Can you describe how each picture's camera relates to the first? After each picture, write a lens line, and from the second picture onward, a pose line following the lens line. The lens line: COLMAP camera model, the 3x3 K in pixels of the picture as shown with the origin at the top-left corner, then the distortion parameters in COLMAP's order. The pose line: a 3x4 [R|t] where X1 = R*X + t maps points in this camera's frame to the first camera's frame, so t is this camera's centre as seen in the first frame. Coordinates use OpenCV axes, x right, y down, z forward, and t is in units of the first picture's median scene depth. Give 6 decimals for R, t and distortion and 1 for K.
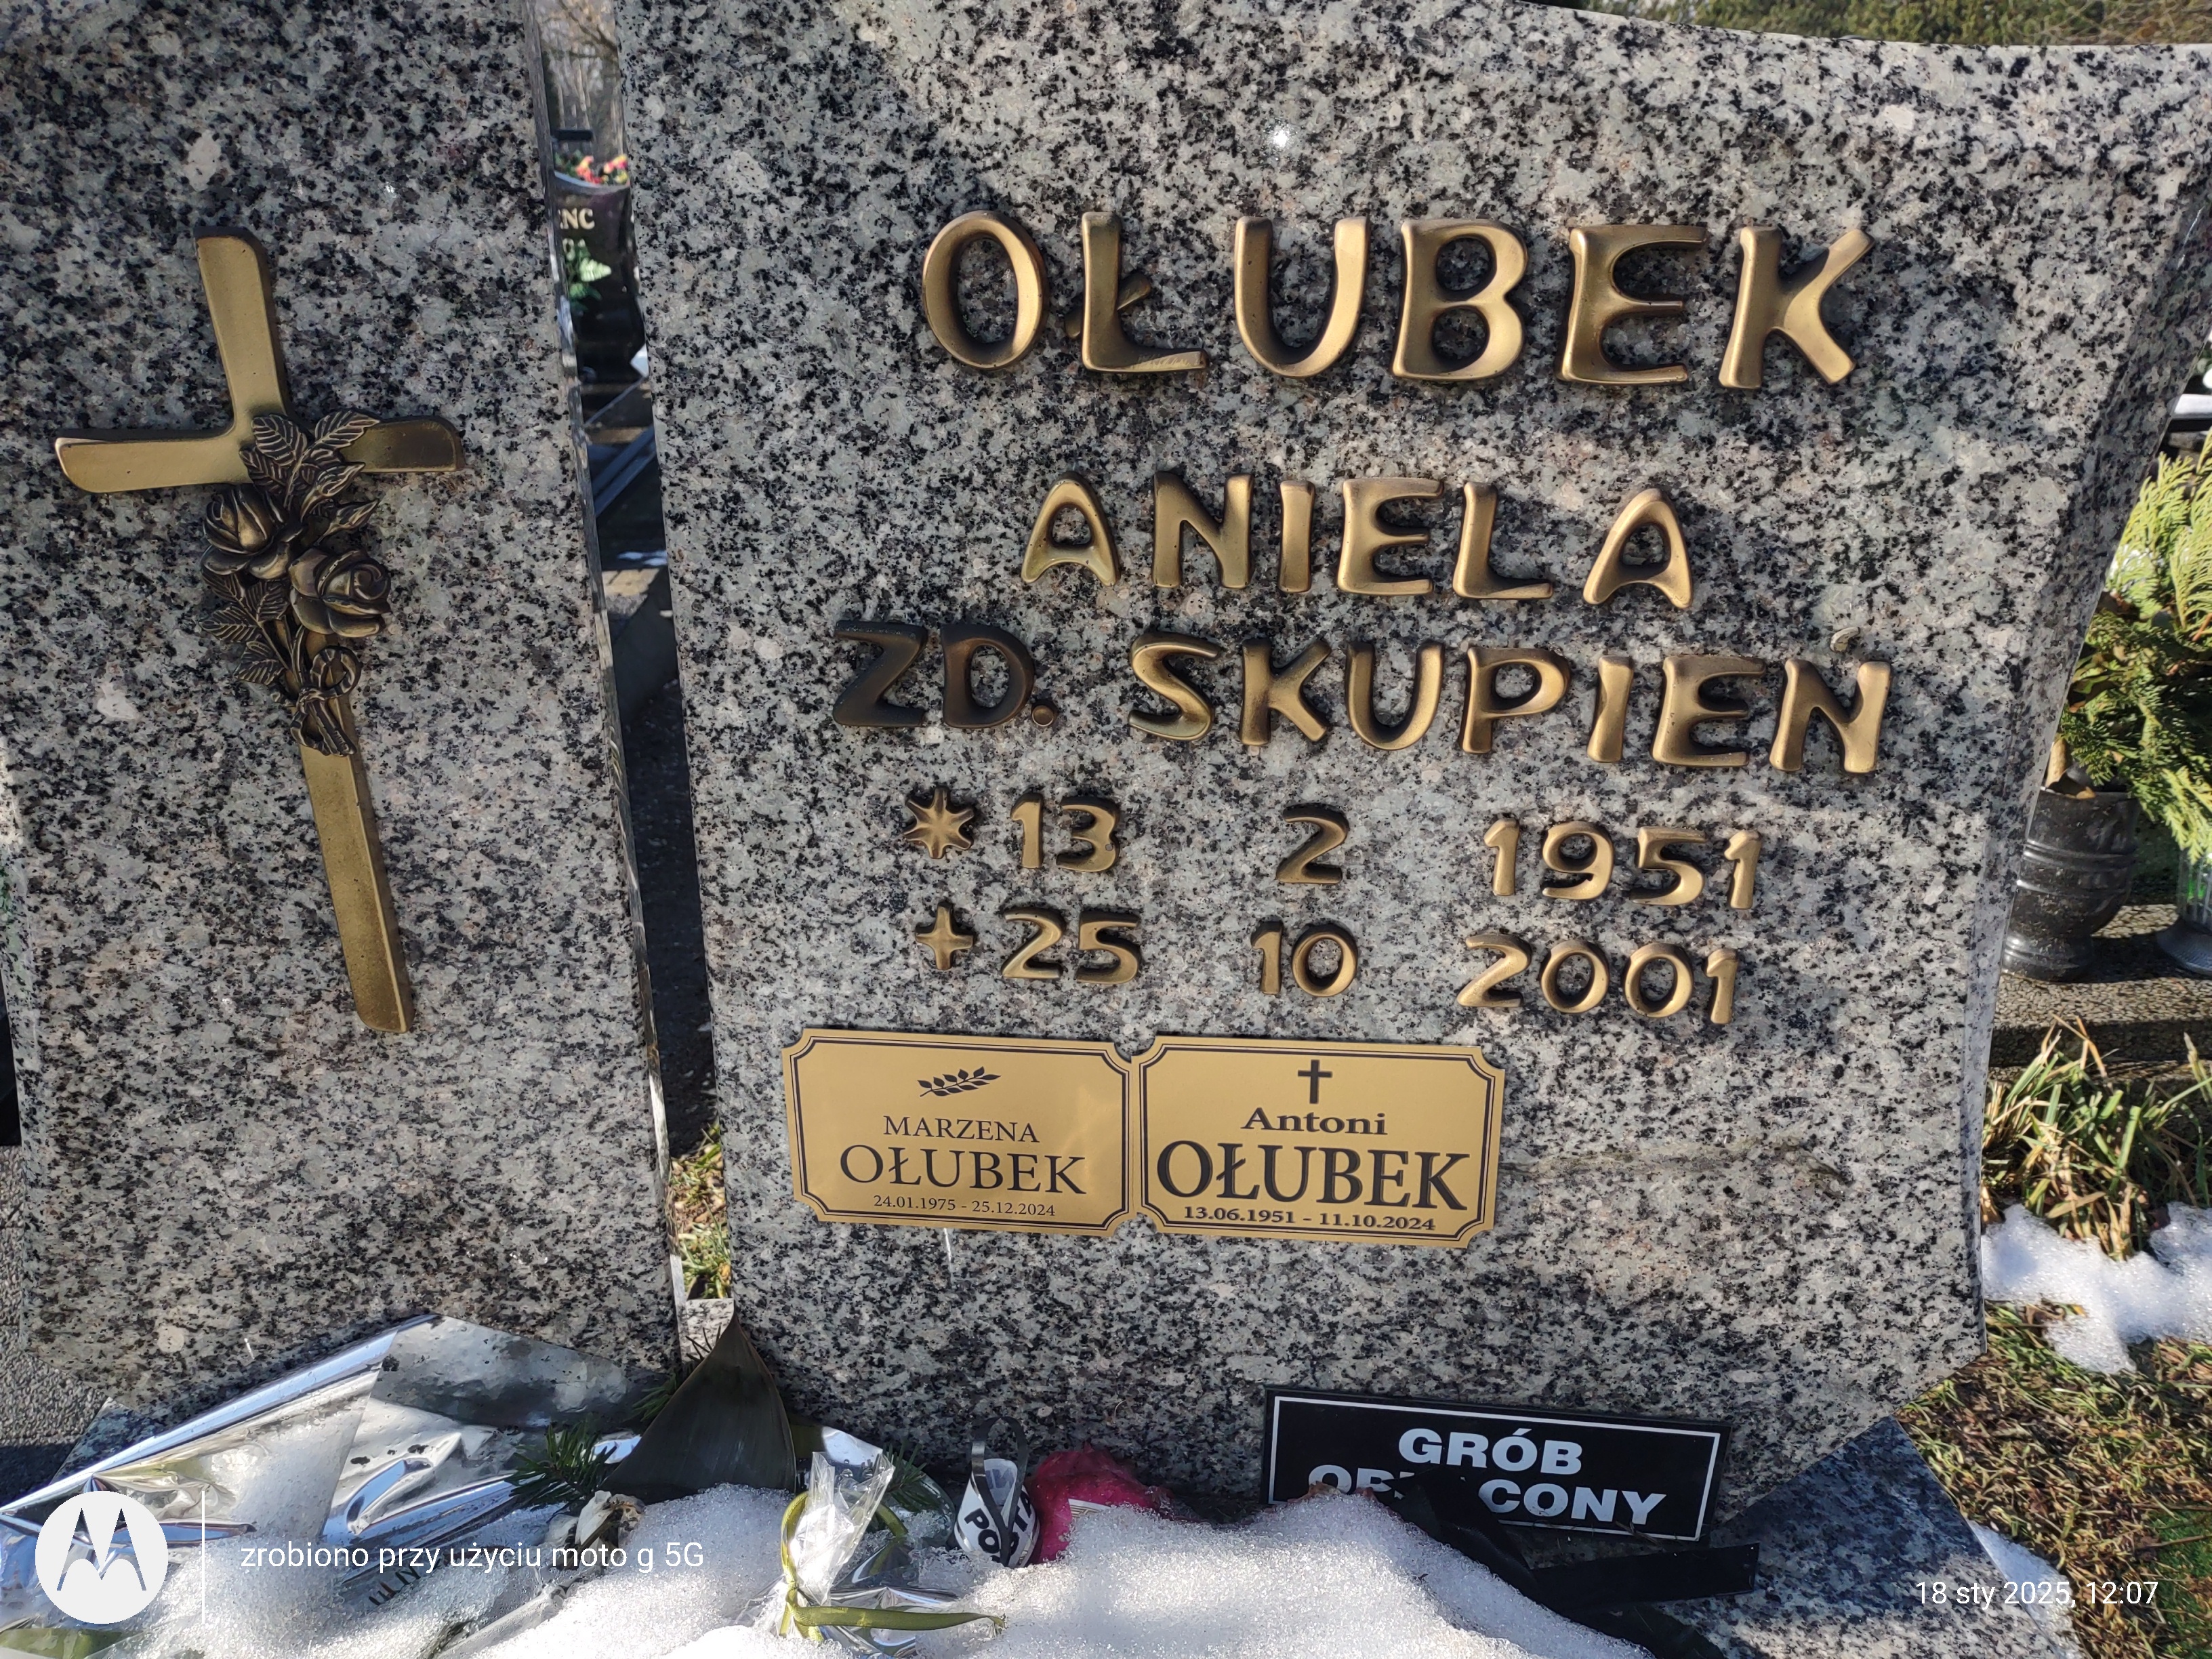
lens RADIAL K [[1735.8, 0, 1032.8], [0, 1735.8, 832.3], [0, 0, 1]] dist [0.110172, -0.182317]
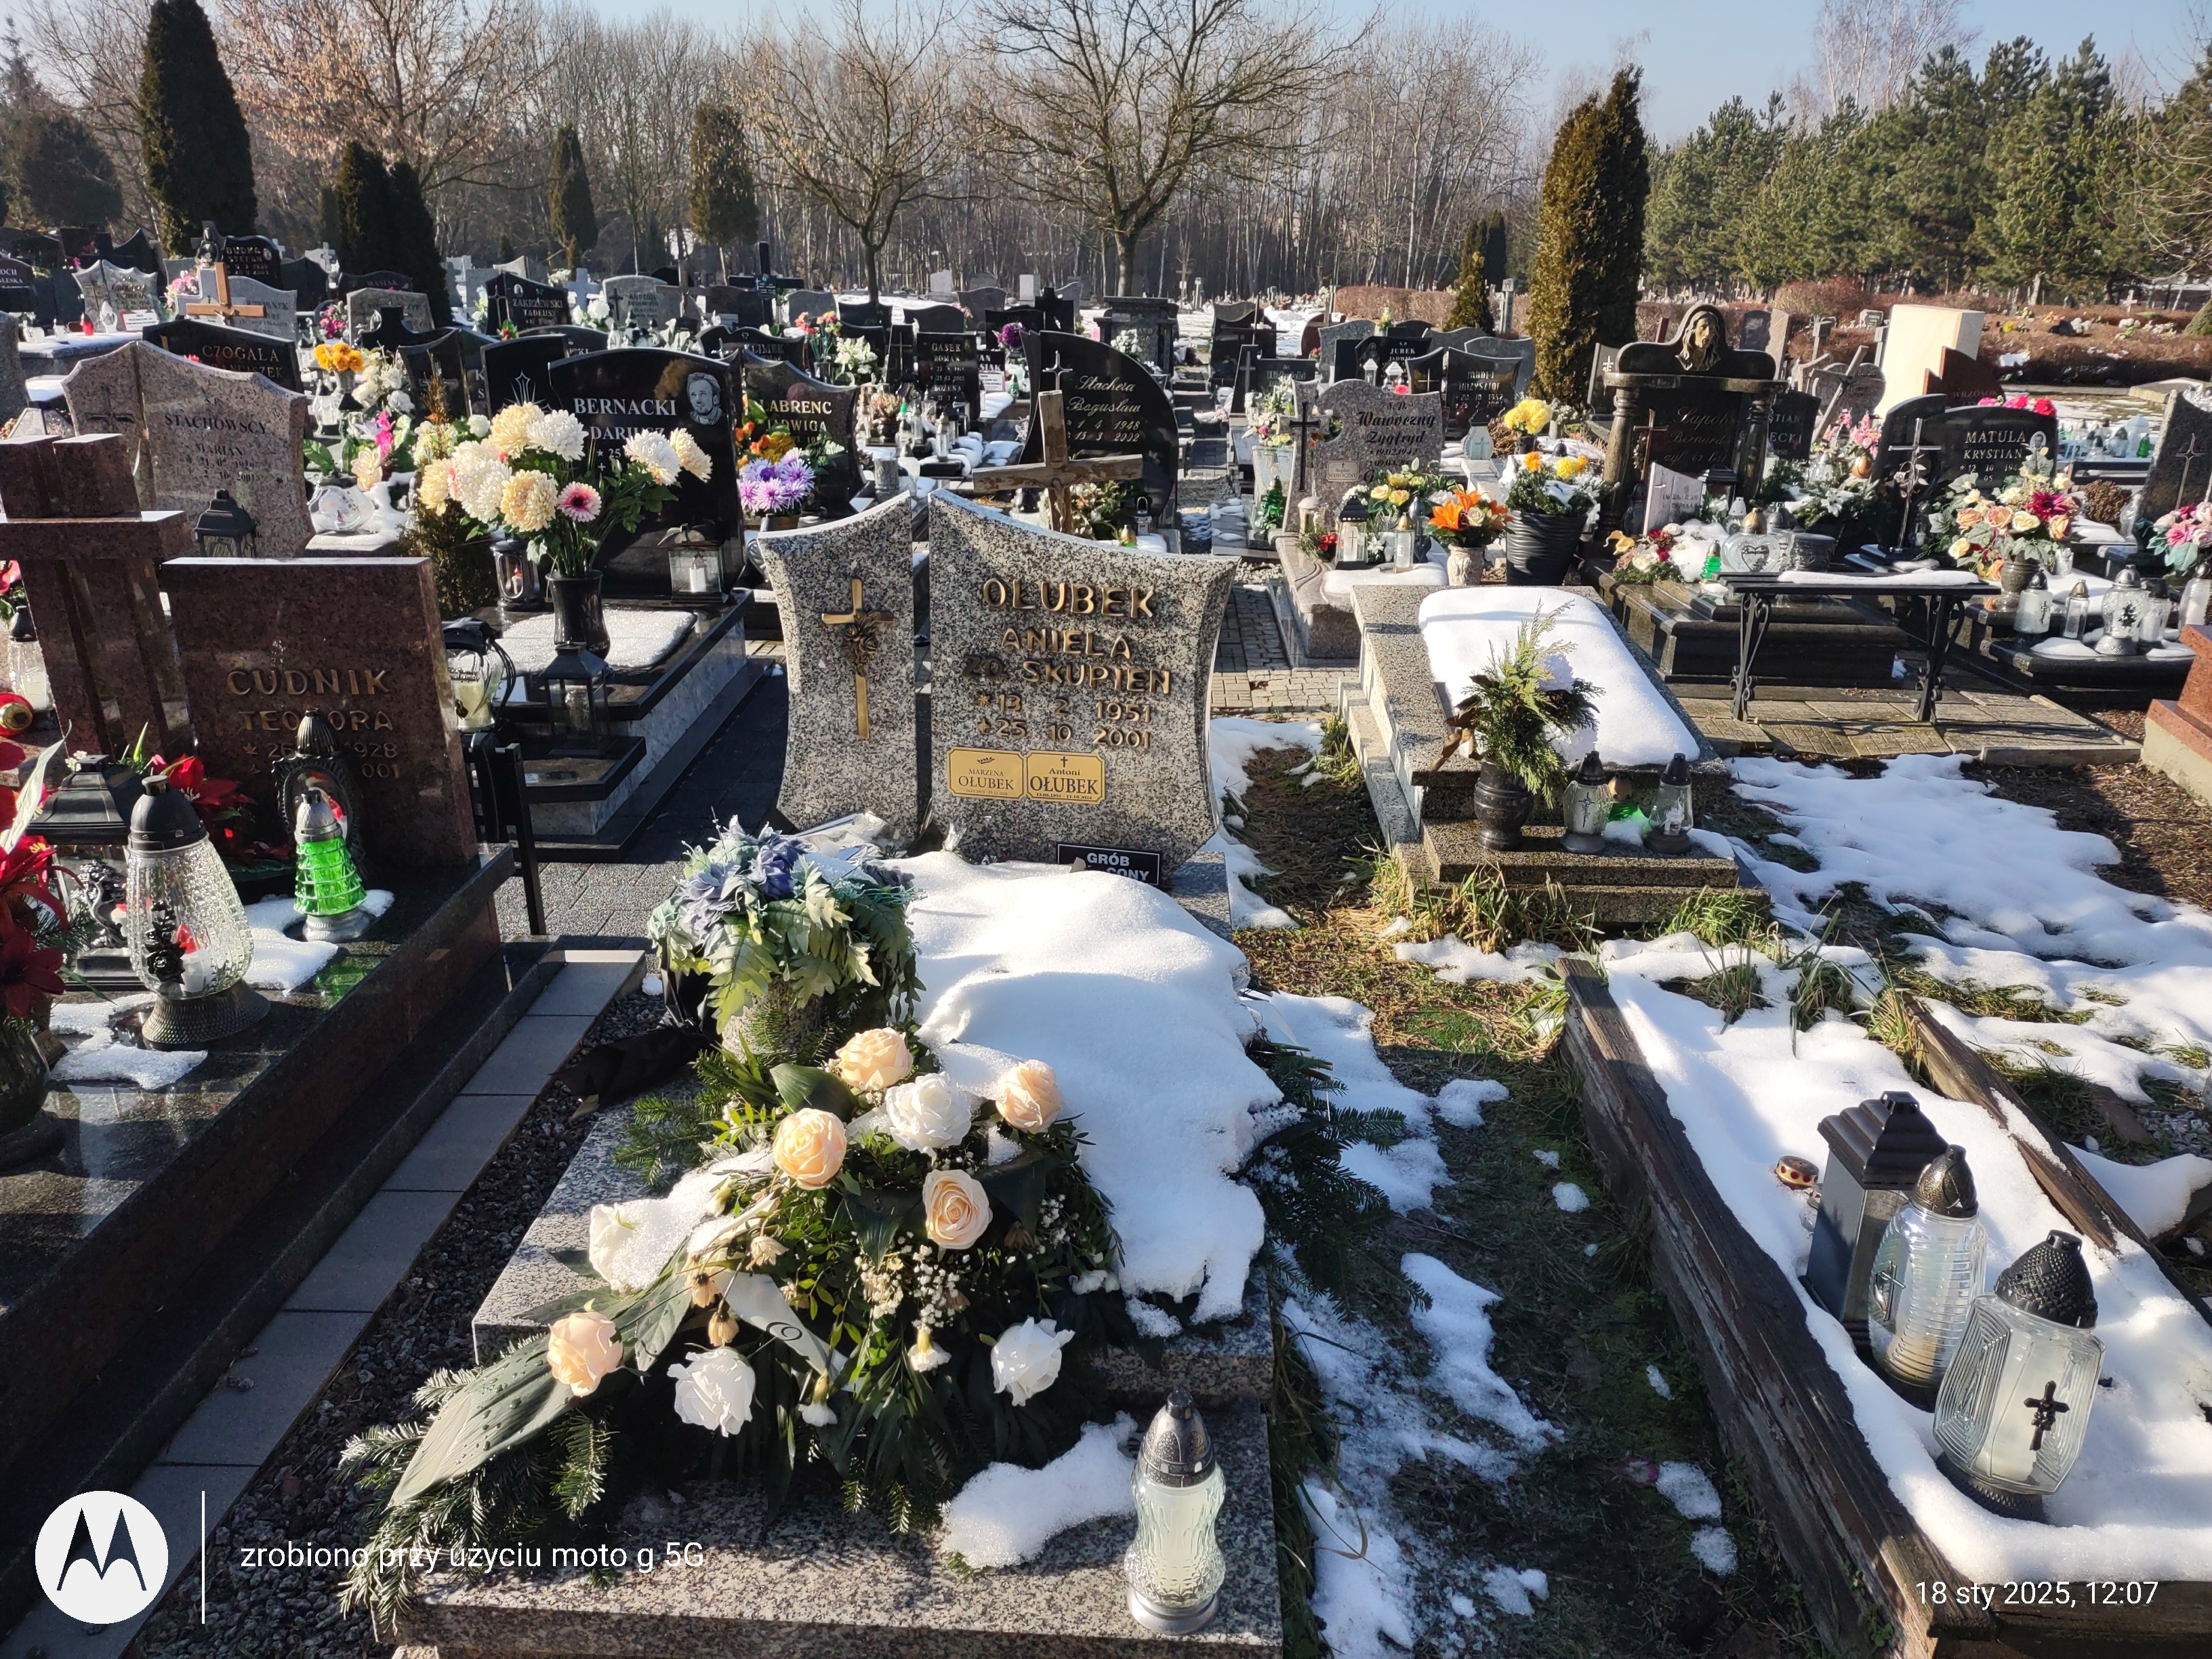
lens RADIAL K [[1735.8, 0, 1032.8], [0, 1735.8, 832.3], [0, 0, 1]] dist [0.110172, -0.182317]
pose [[0.995446, 0.050632, -0.080766, 0.515584], [-0.054462, 0.997458, -0.045954, 0.609891], [0.078234, 0.050144, 0.995673, -3.940884]]
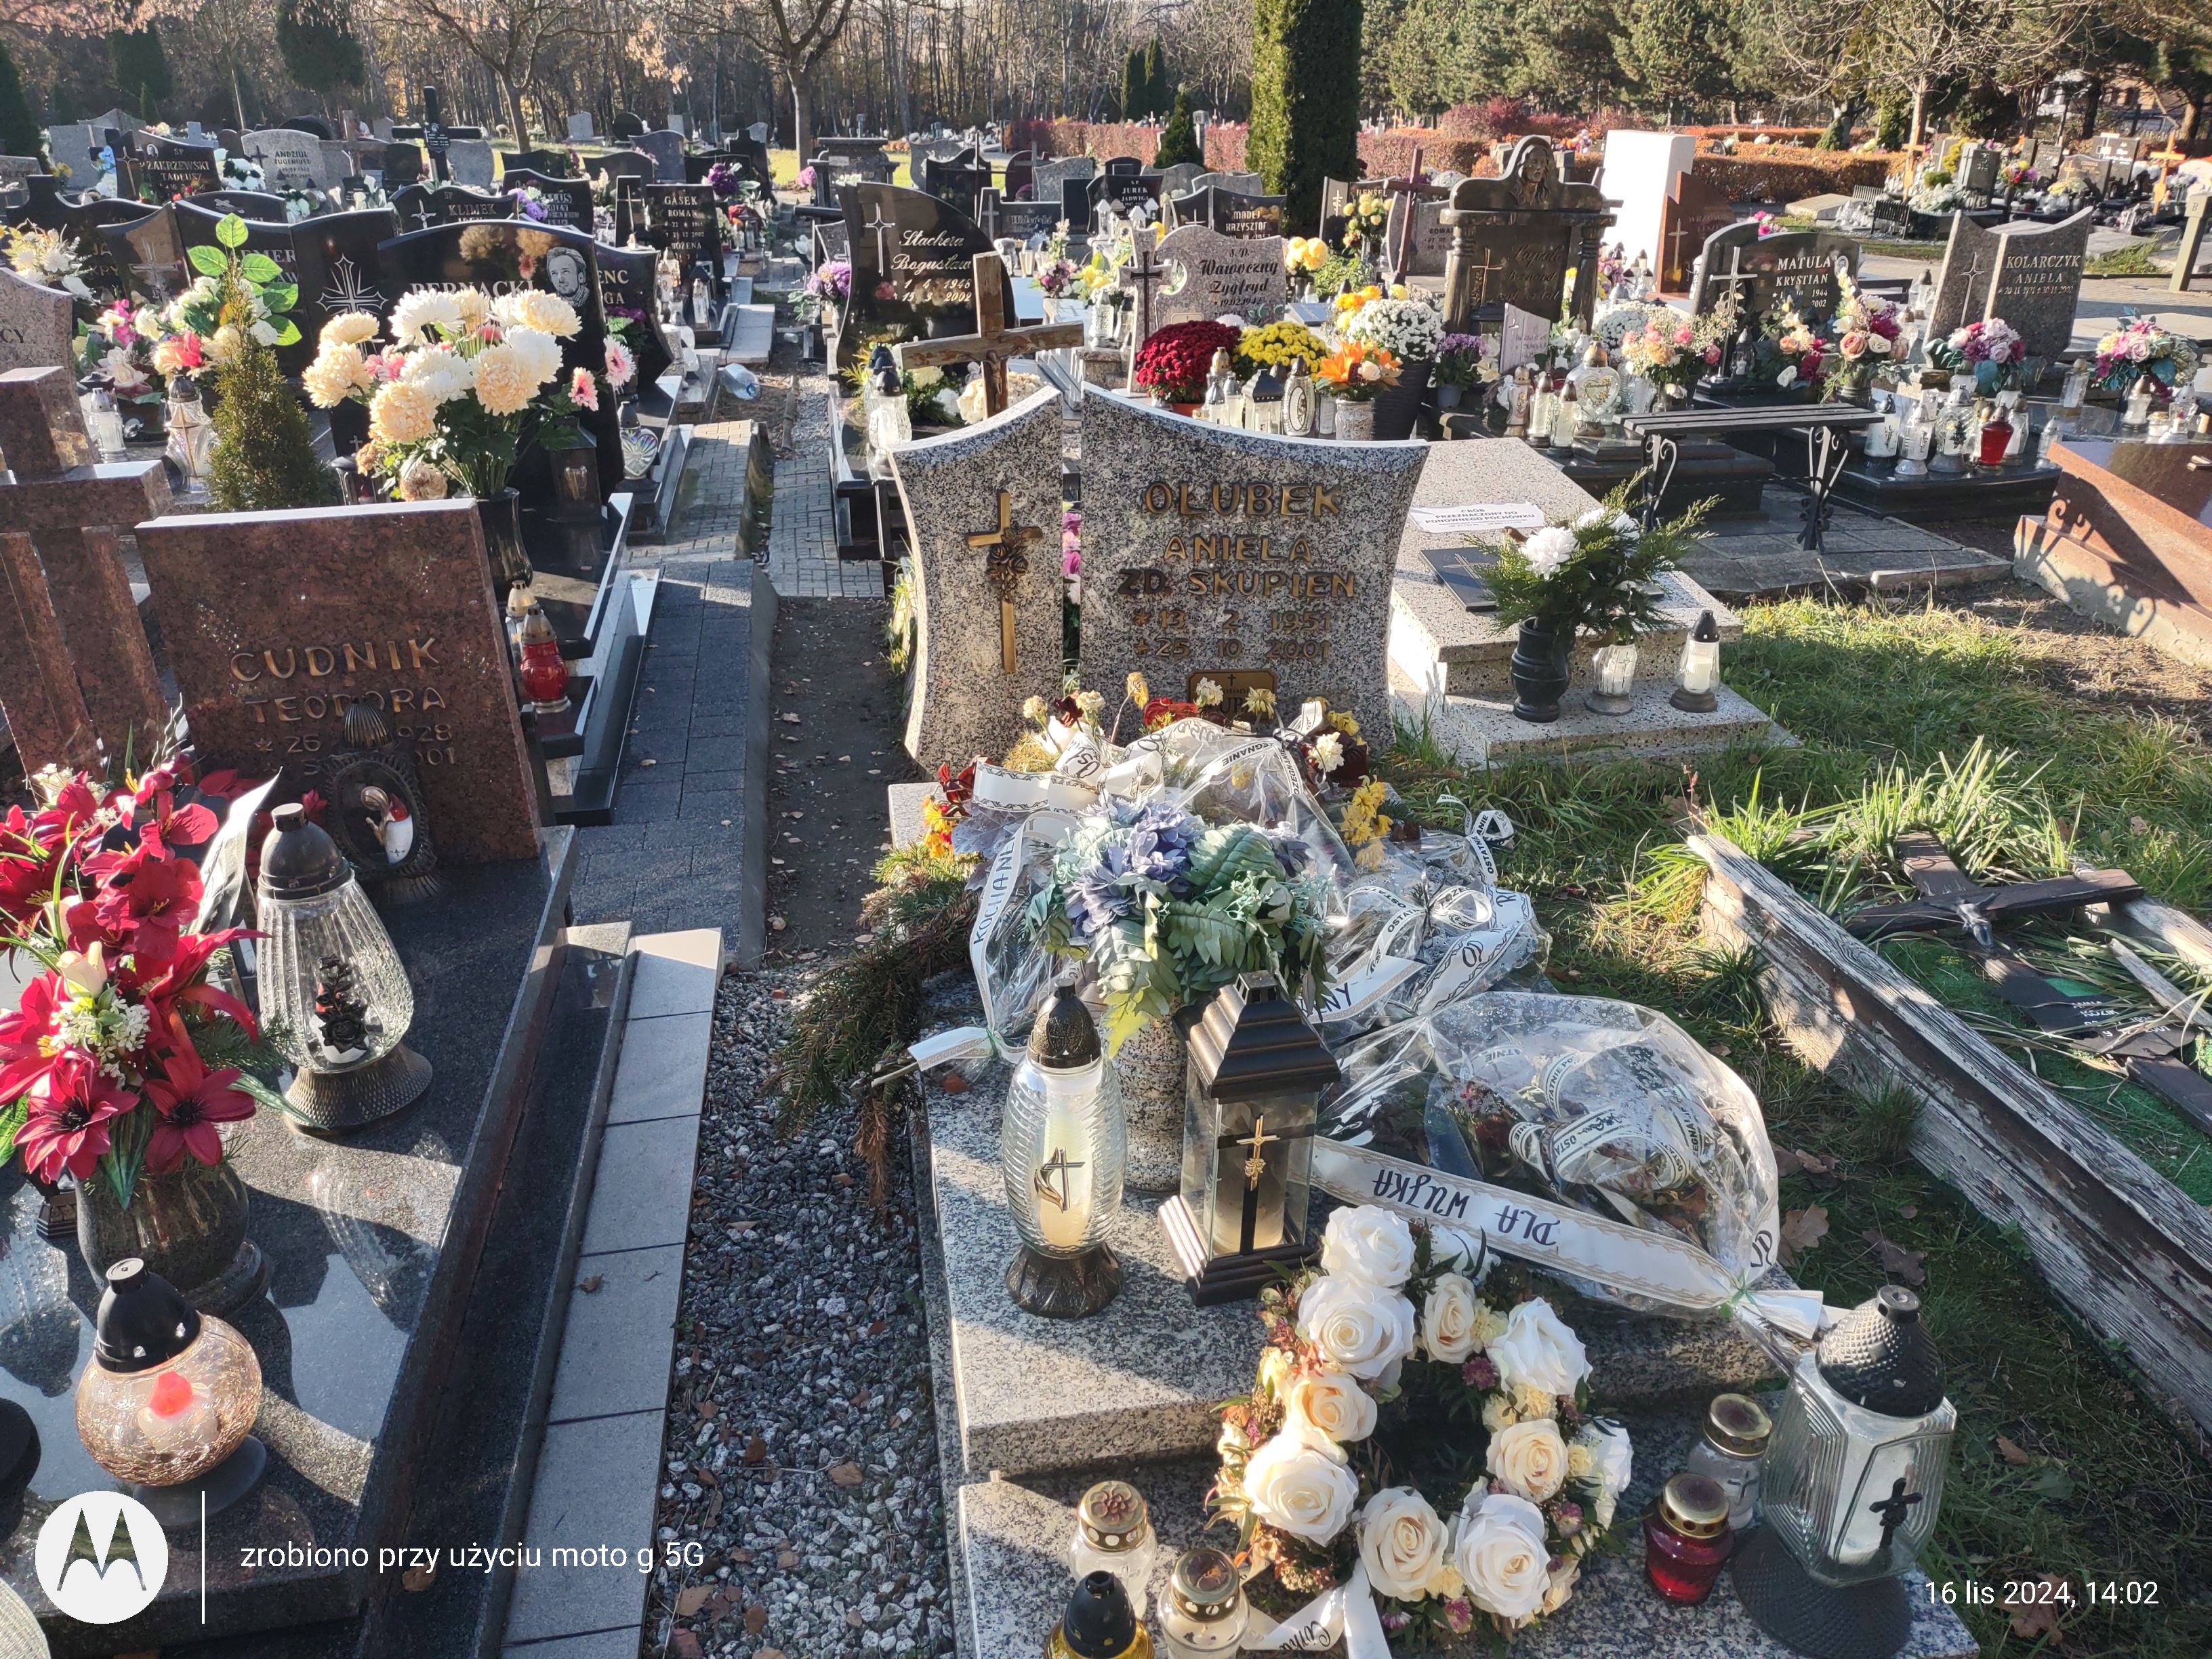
lens RADIAL K [[1793.9, 0, 1106.0], [0, 1793.9, 829.5], [0, 0, 1]] dist [0.106673, -0.335664]
pose [[0.992868, -0.044893, 0.110445, -0.703532], [0.042621, 0.998830, 0.022854, 0.440055], [-0.111342, -0.017984, 0.993619, -3.598398]]
